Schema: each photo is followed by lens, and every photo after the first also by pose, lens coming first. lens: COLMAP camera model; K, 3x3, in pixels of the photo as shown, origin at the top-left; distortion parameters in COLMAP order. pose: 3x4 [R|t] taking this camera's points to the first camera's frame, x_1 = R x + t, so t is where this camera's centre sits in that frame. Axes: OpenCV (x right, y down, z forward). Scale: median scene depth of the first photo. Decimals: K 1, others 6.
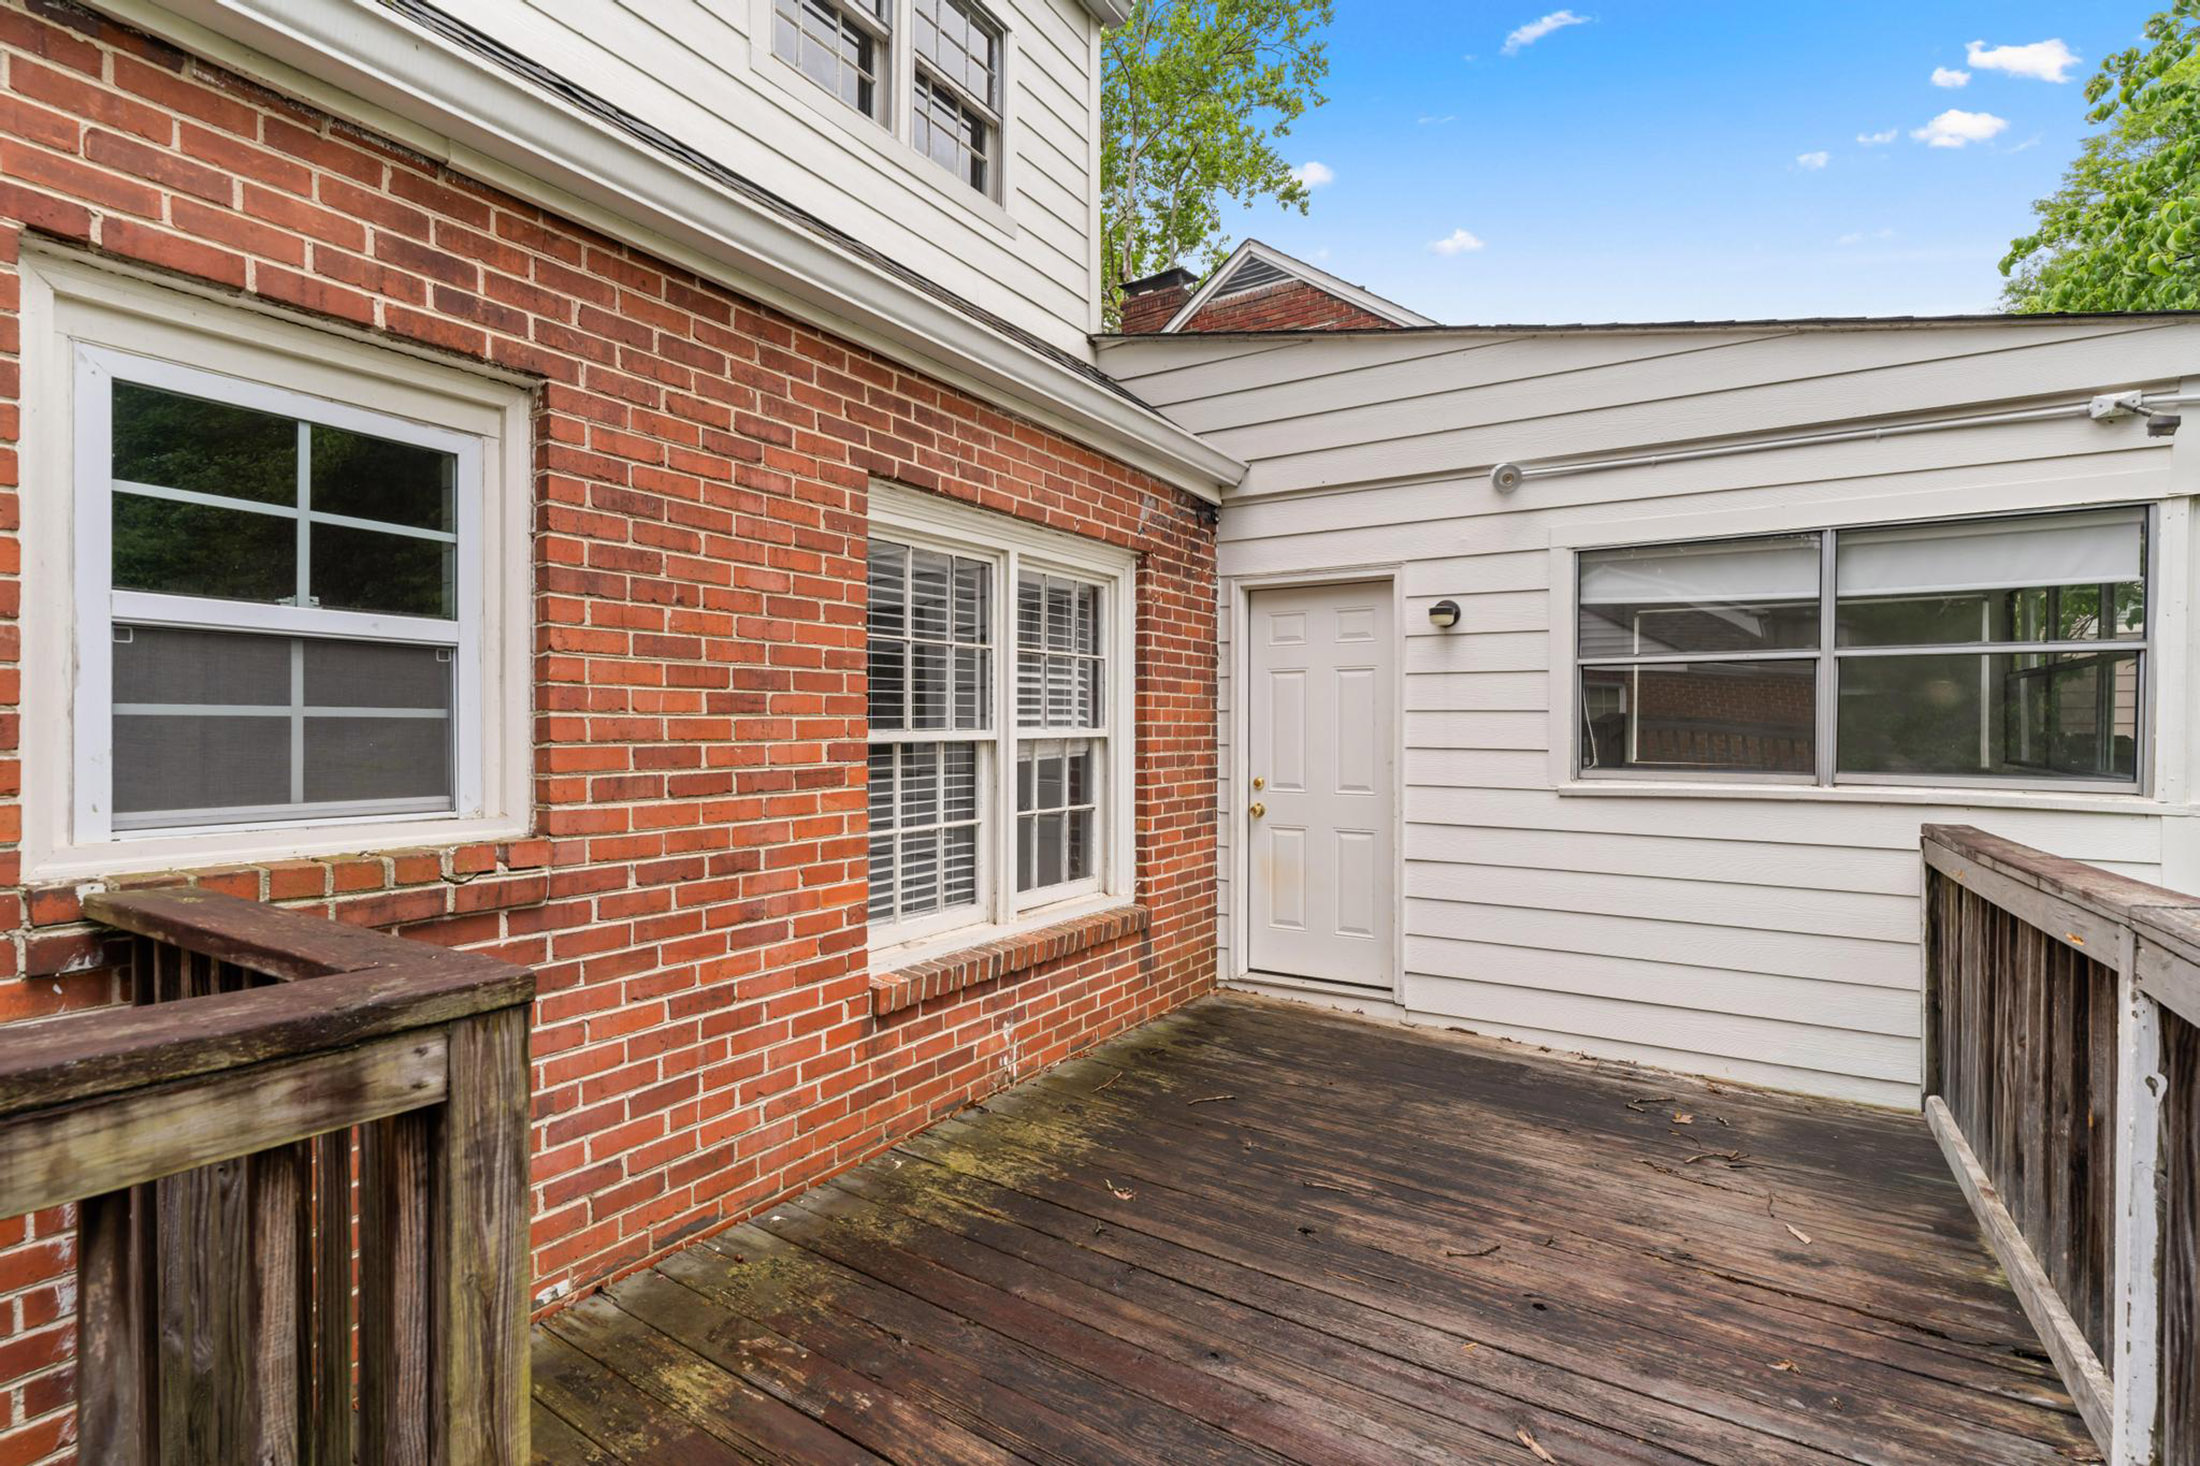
lens RADIAL K [[1009.8, 0, 1099.2], [0, 1009.8, 746.7], [0, 0, 1]] dist [-0.000574, 0.000187]
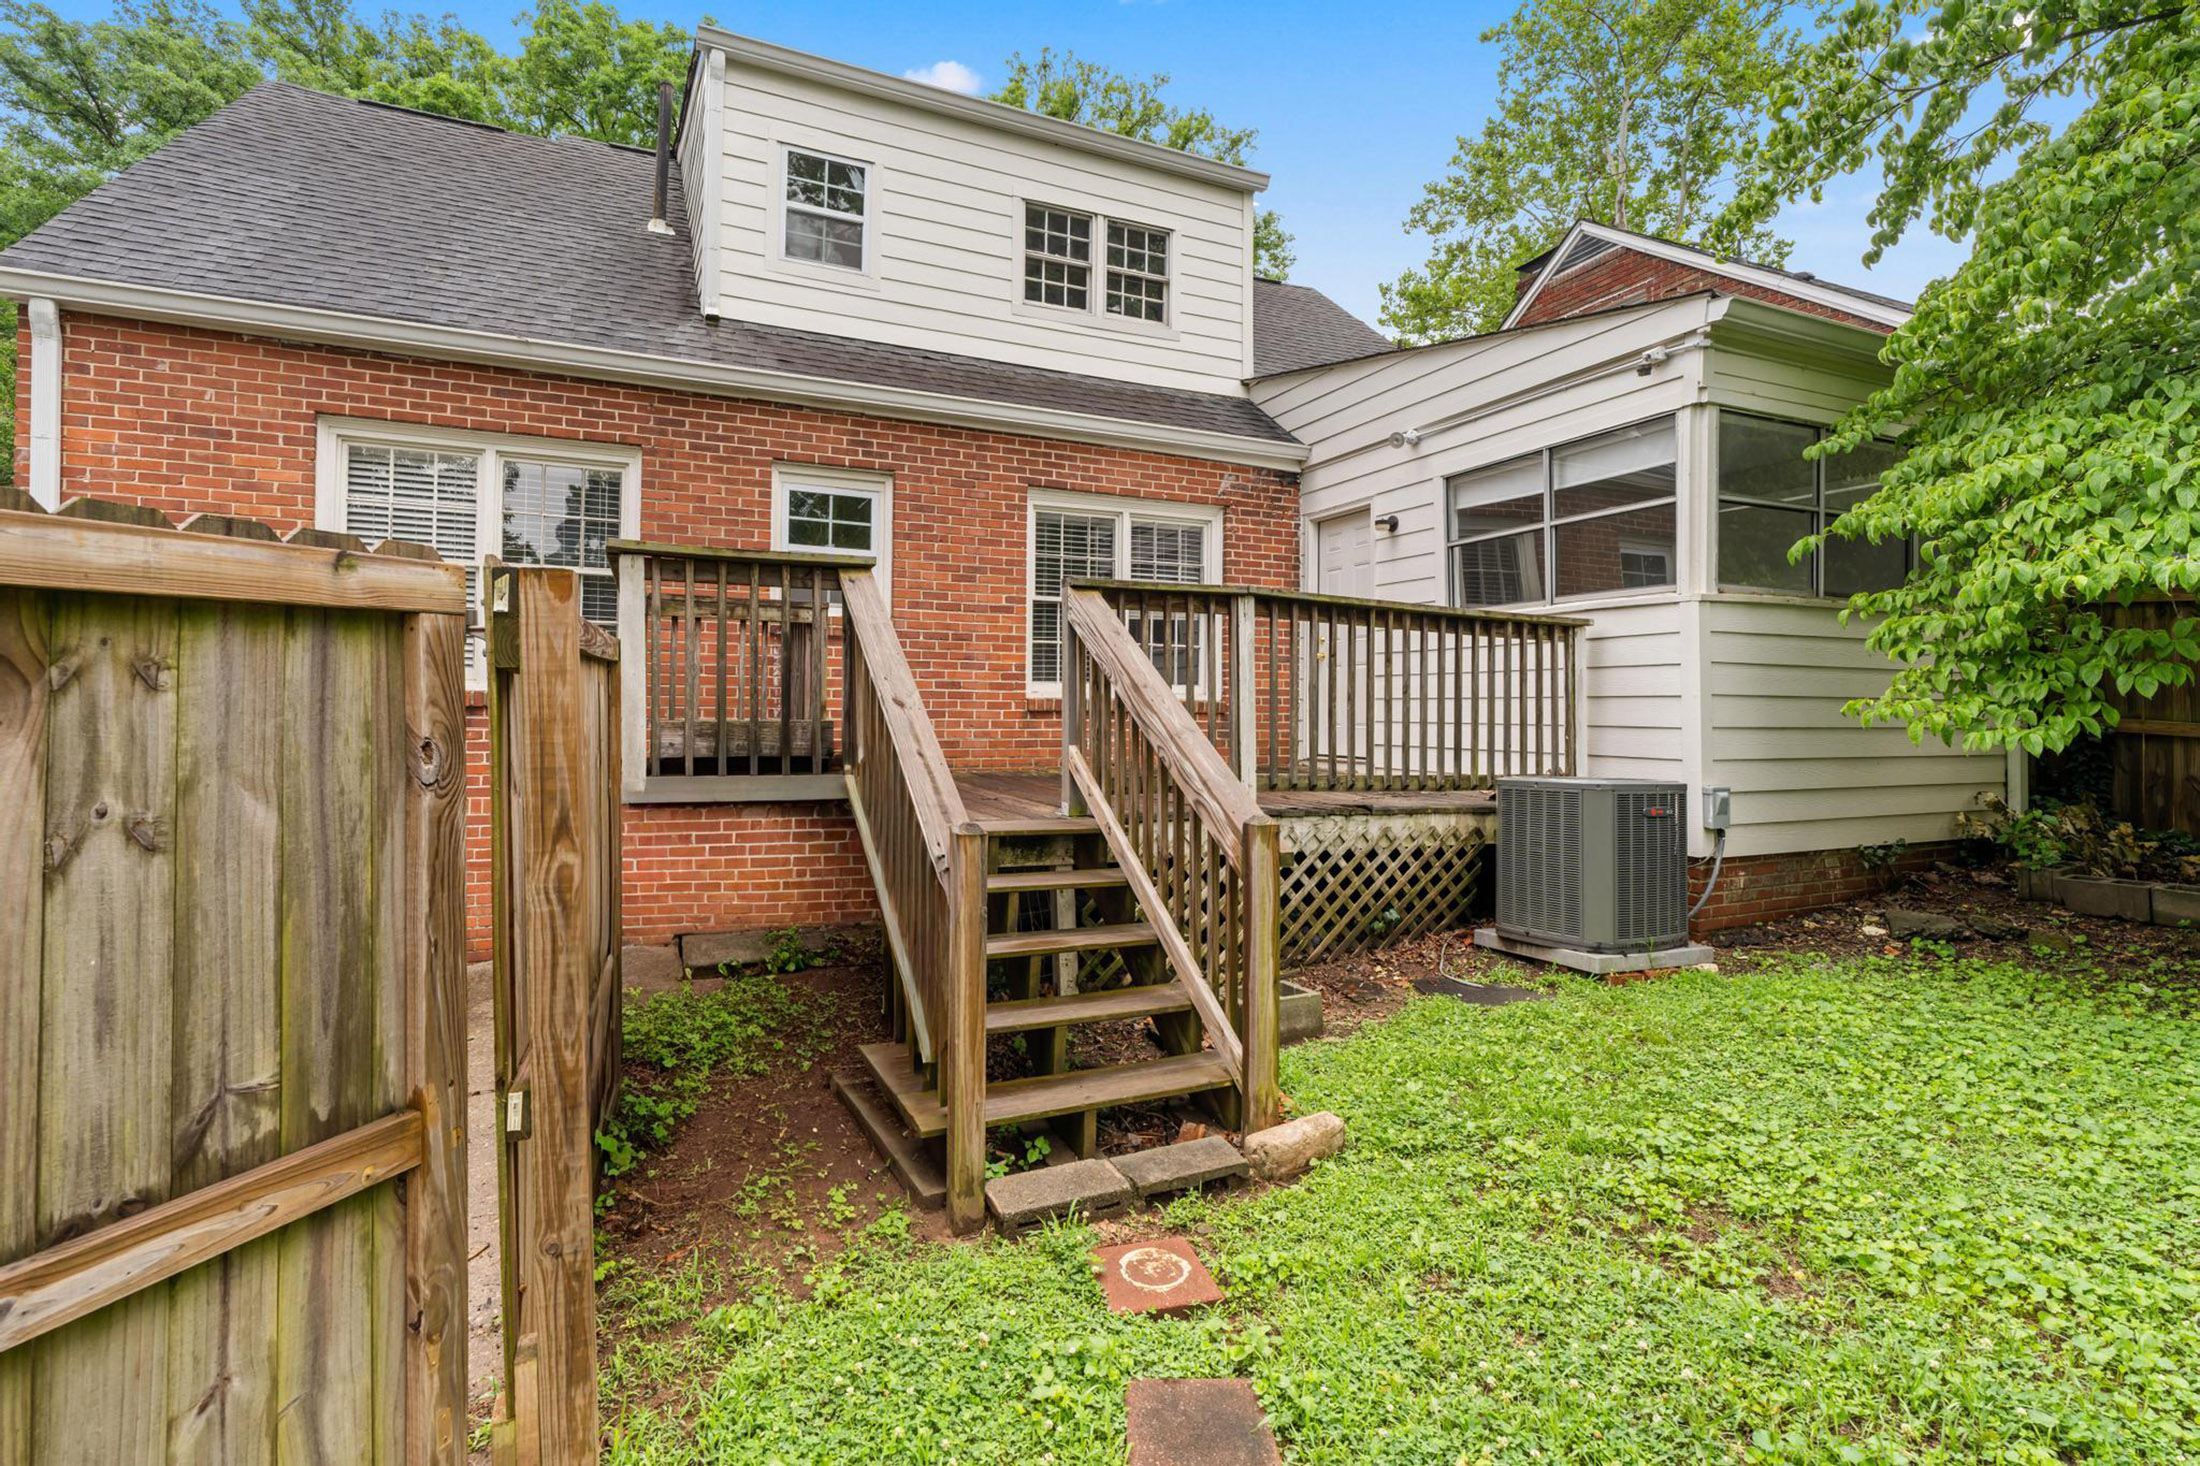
lens RADIAL K [[1000.6, 0, 1108.6], [0, 1000.6, 715.3], [0, 0, 1]] dist [0.001349, 0.000316]
pose [[0.848240, 0.006988, -0.529566, 0.980091], [-0.014486, 0.999845, -0.010010, 0.243467], [0.529414, 0.016162, 0.848209, -0.747370]]
